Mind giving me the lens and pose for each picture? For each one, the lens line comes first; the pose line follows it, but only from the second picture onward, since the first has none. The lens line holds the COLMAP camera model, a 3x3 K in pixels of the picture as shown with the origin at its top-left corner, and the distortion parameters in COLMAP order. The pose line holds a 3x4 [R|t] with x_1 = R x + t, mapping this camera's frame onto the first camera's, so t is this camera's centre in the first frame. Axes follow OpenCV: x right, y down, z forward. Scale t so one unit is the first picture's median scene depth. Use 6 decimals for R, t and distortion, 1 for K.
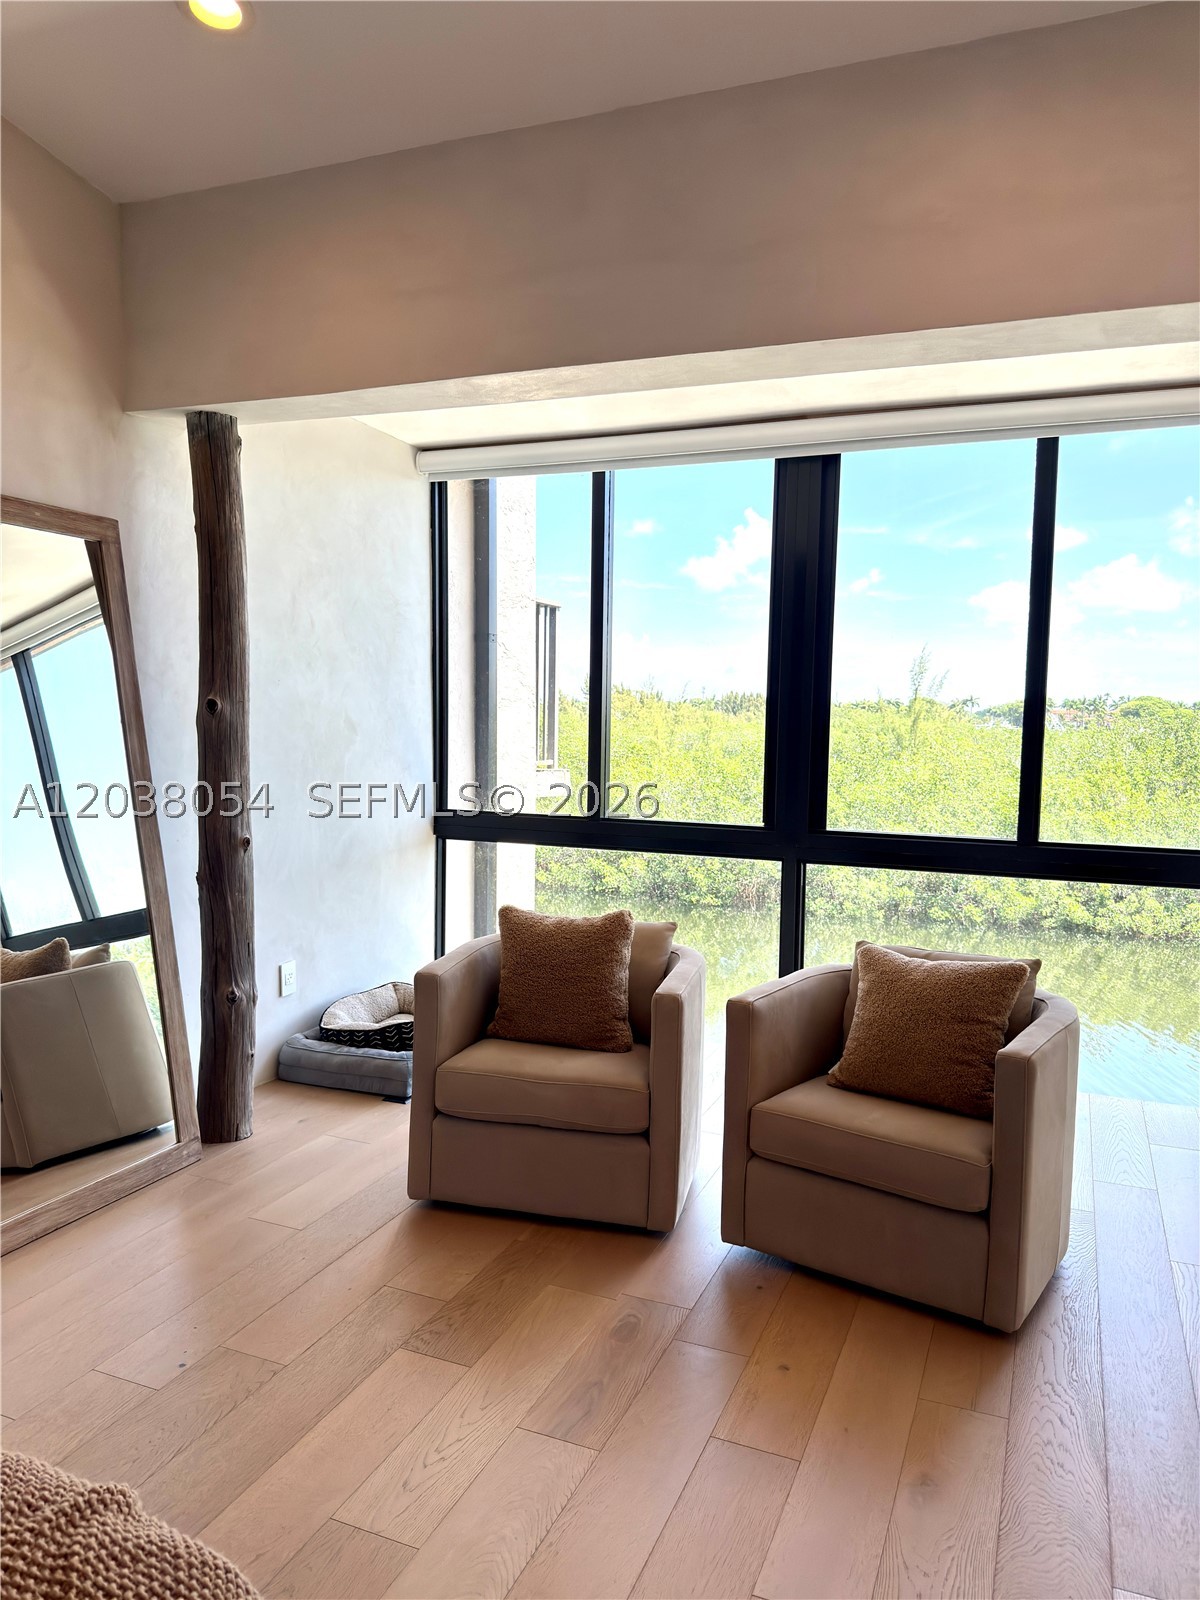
lens RADIAL K [[1132.6, 0, 599.5], [0, 1132.6, 809.4], [0, 0, 1]] dist [0.075131, -0.000548]
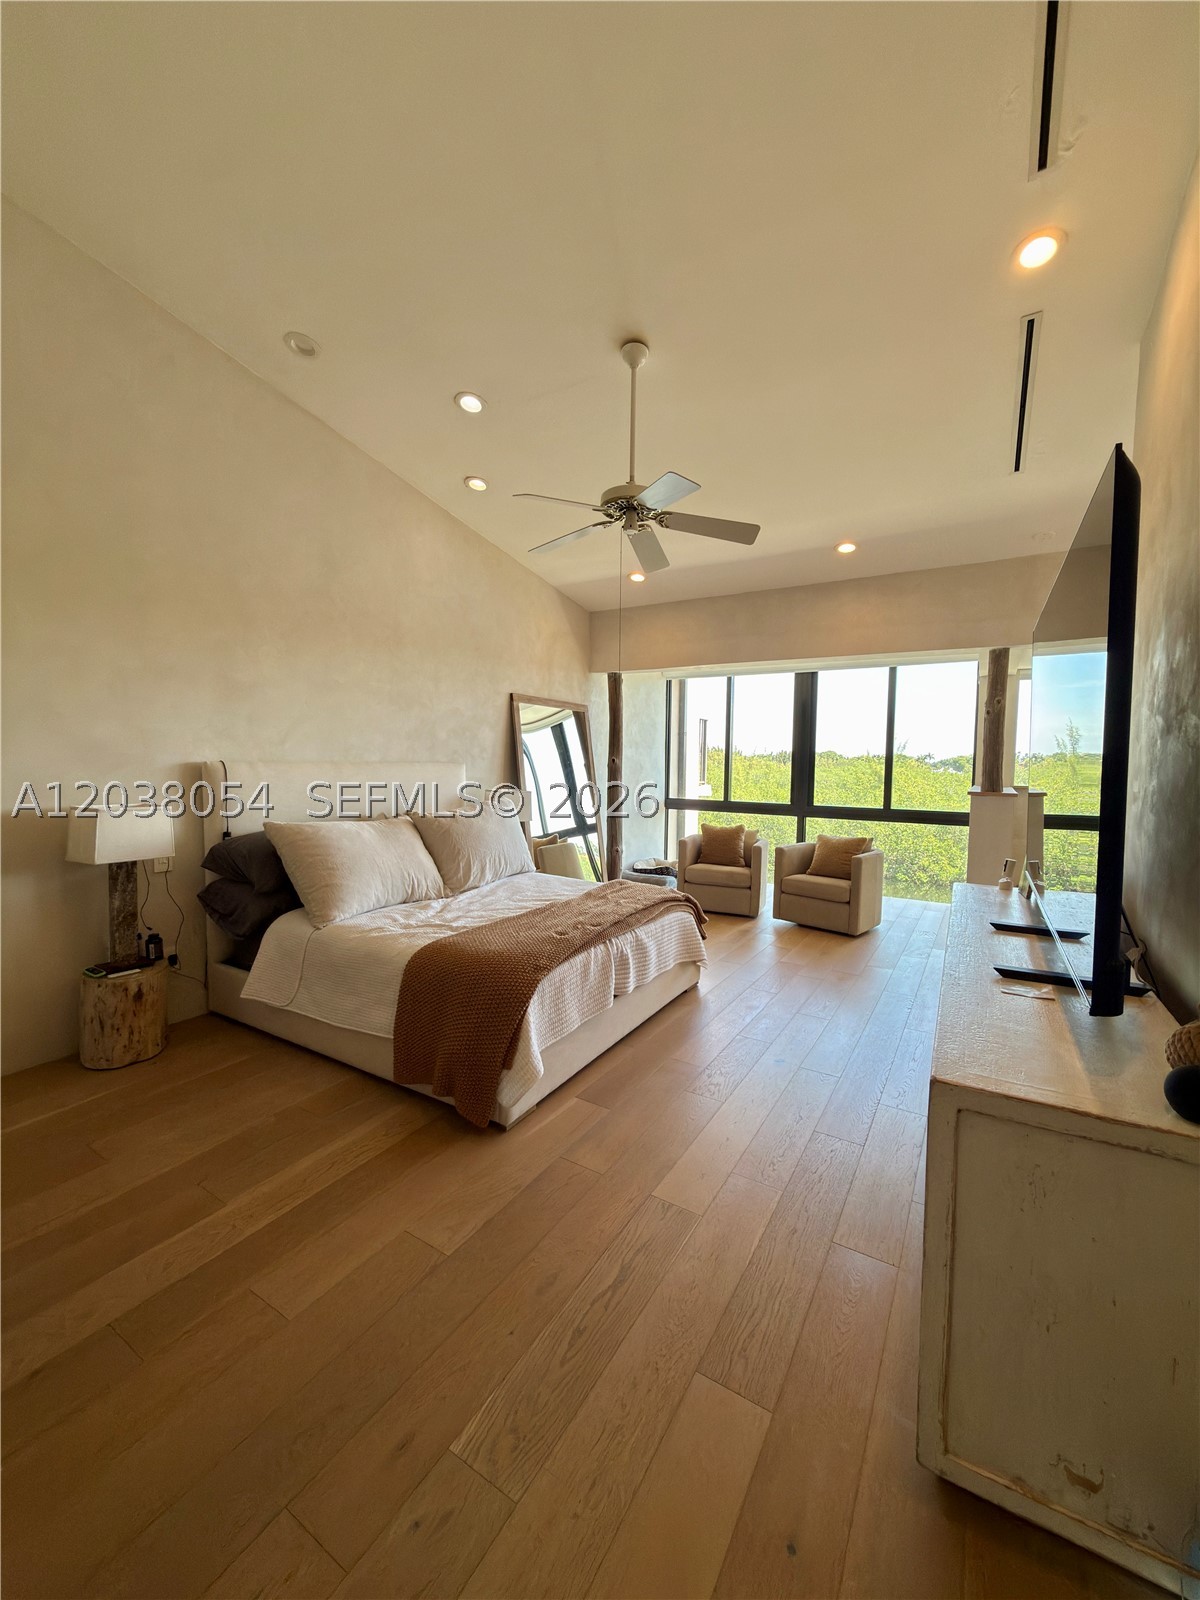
lens RADIAL K [[642.8, 0, 586.1], [0, 642.8, 792.1], [0, 0, 1]] dist [0.000574, 0.000277]
pose [[0.983889, 0.009764, -0.178511, -0.084013], [-0.016766, 0.999146, -0.037762, 0.070212], [0.177990, 0.040147, 0.983213, -0.813631]]
